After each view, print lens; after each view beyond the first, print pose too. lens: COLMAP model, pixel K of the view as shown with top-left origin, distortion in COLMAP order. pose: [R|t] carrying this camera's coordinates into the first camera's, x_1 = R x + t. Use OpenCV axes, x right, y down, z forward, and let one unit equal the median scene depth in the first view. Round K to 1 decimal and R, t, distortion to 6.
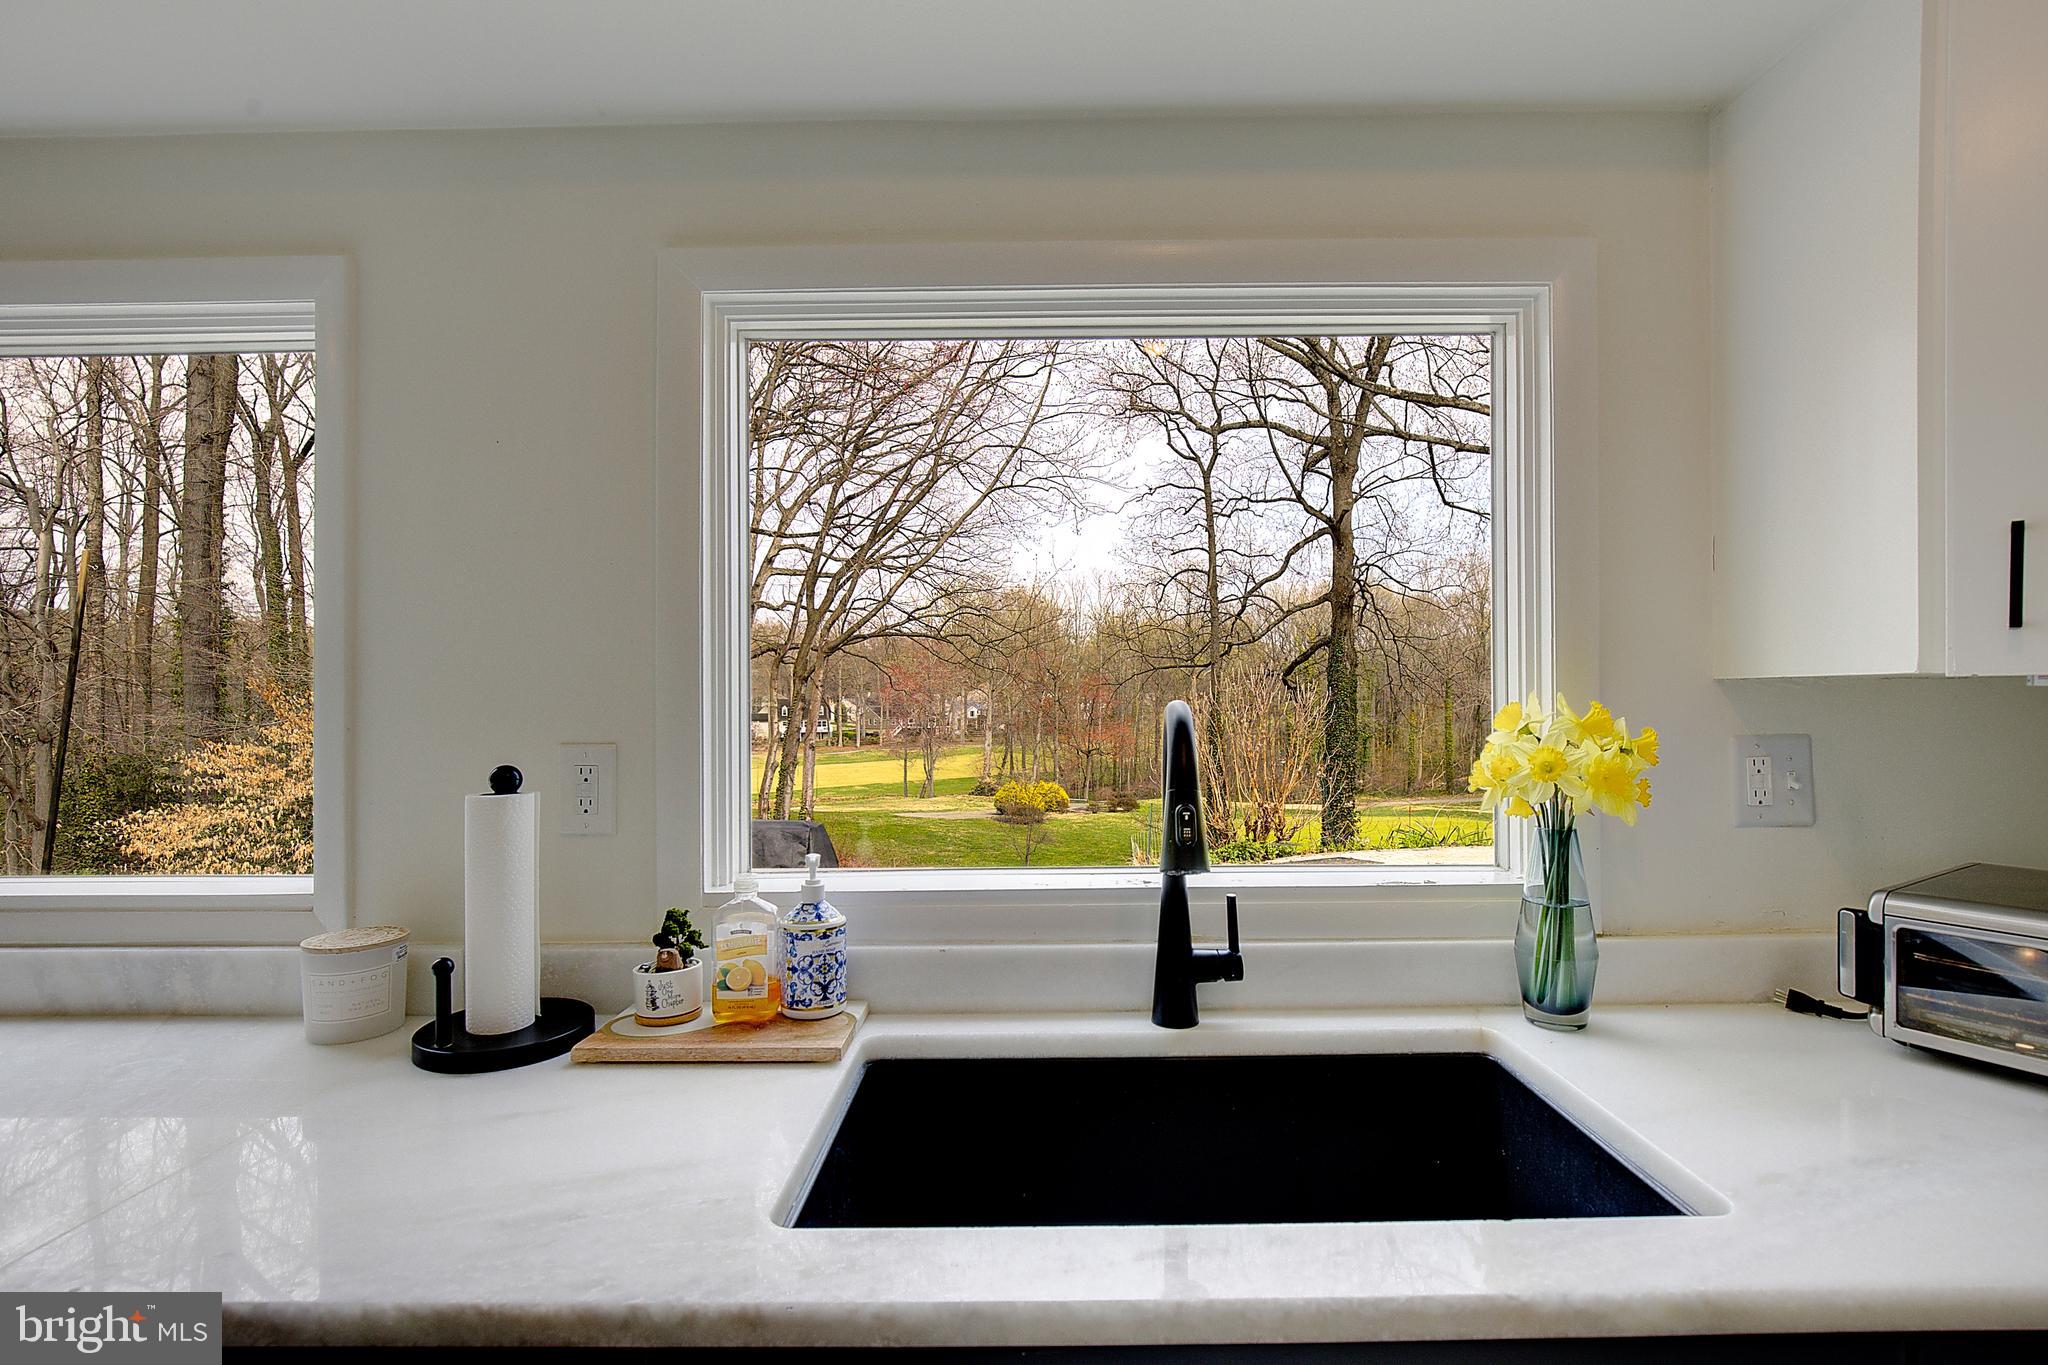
lens RADIAL K [[940.9, 0, 1048.3], [0, 940.9, 695.7], [0, 0, 1]] dist [-0.030050, 0.009636]
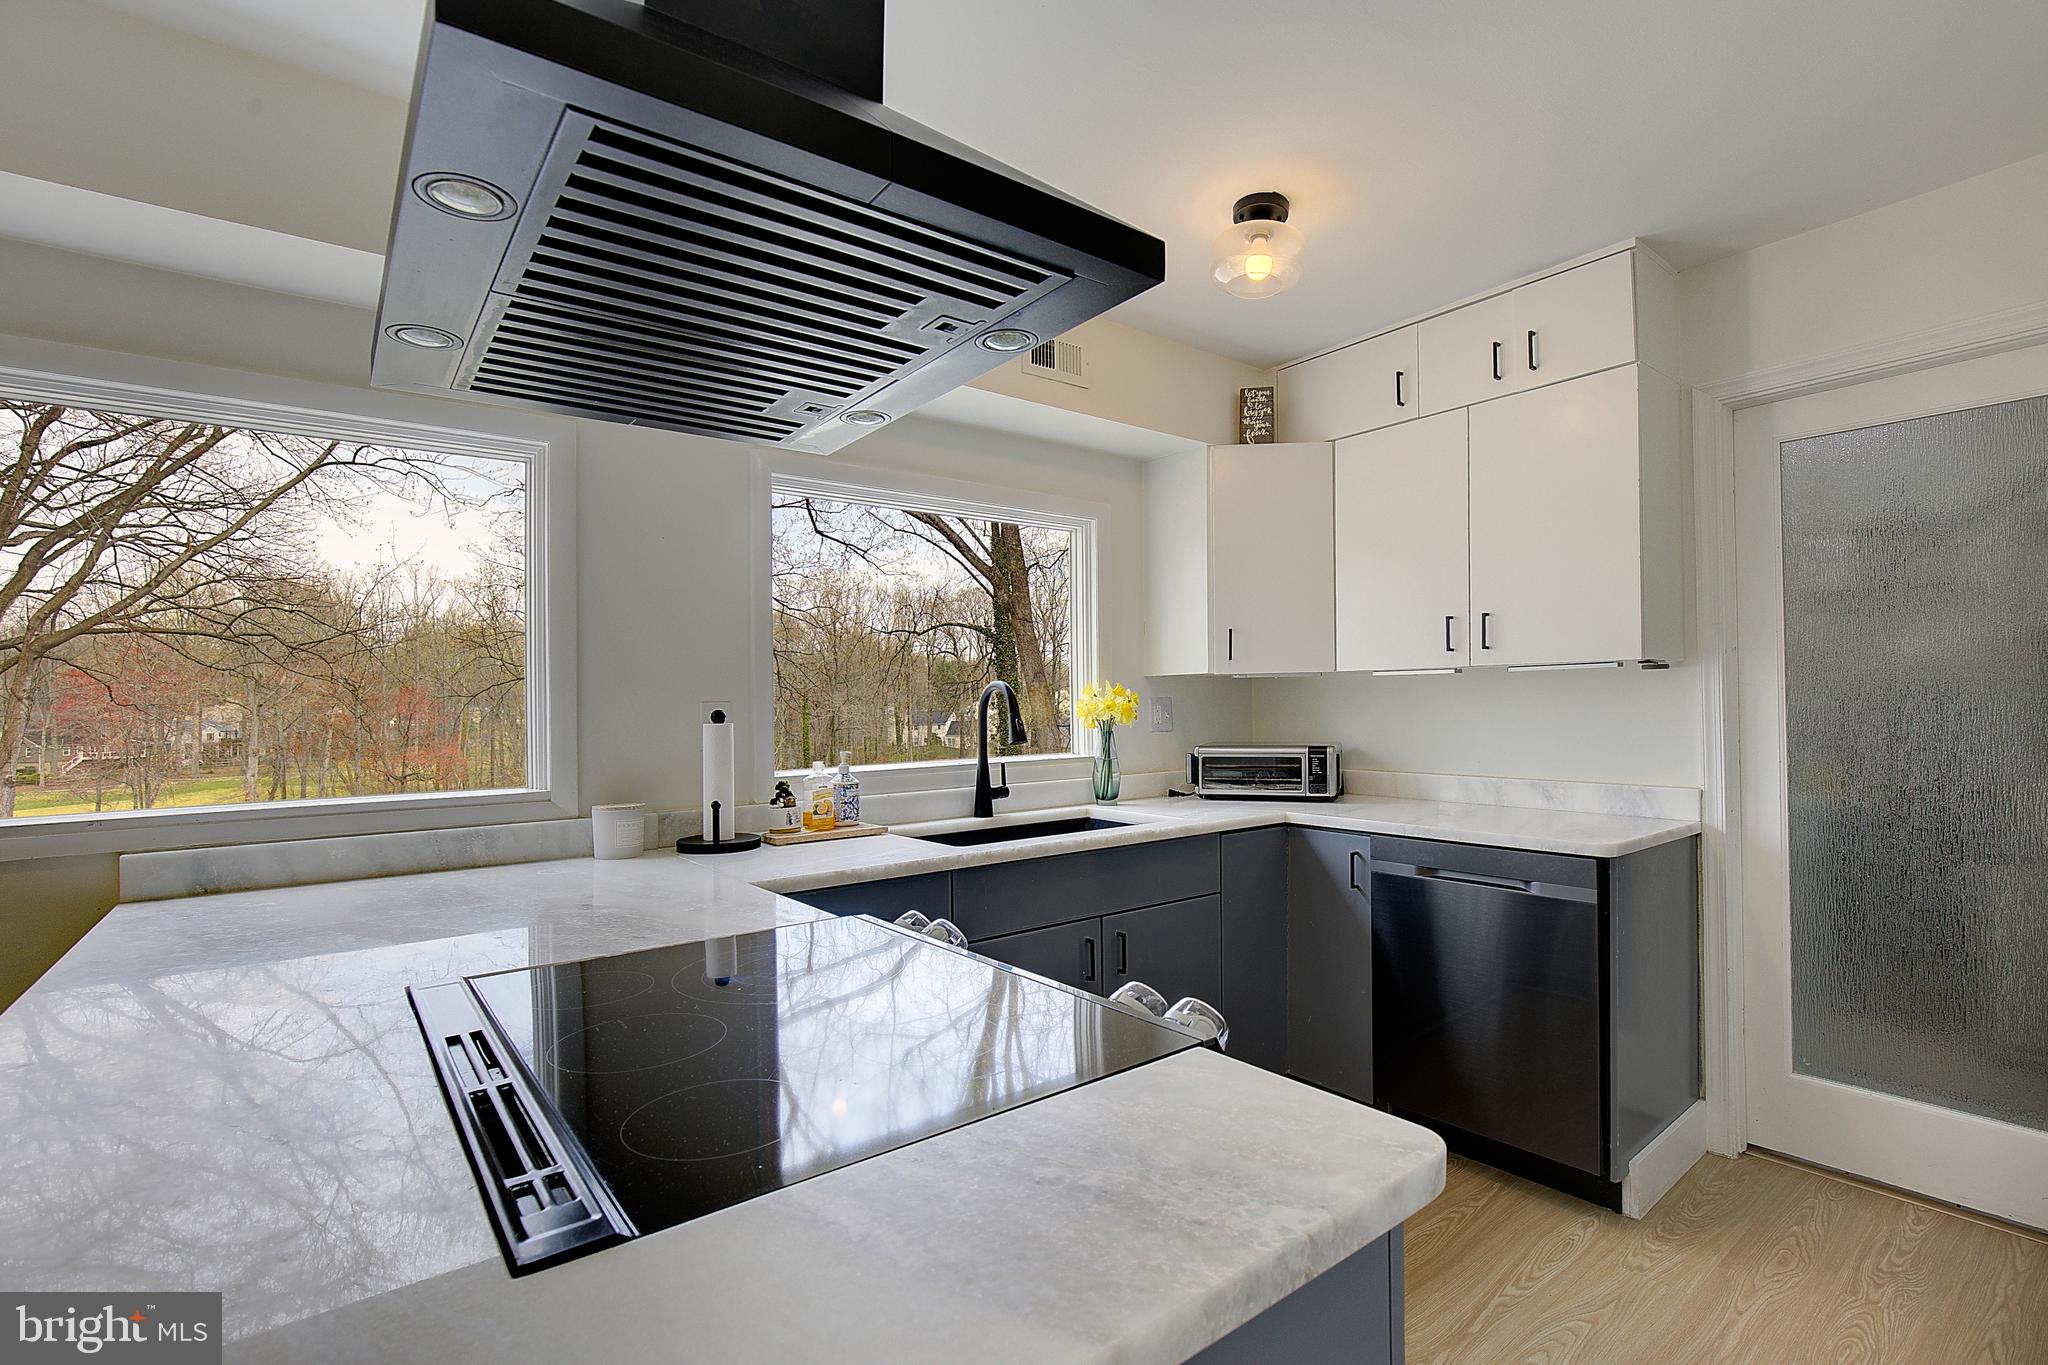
lens RADIAL K [[940.9, 0, 1042.0], [0, 940.9, 700.5], [0, 0, 1]] dist [-0.030050, 0.009636]
pose [[0.789756, -0.002605, 0.613415, -1.164925], [0.008211, 0.999946, -0.006325, 0.067647], [-0.613366, 0.010032, 0.789735, -0.937998]]
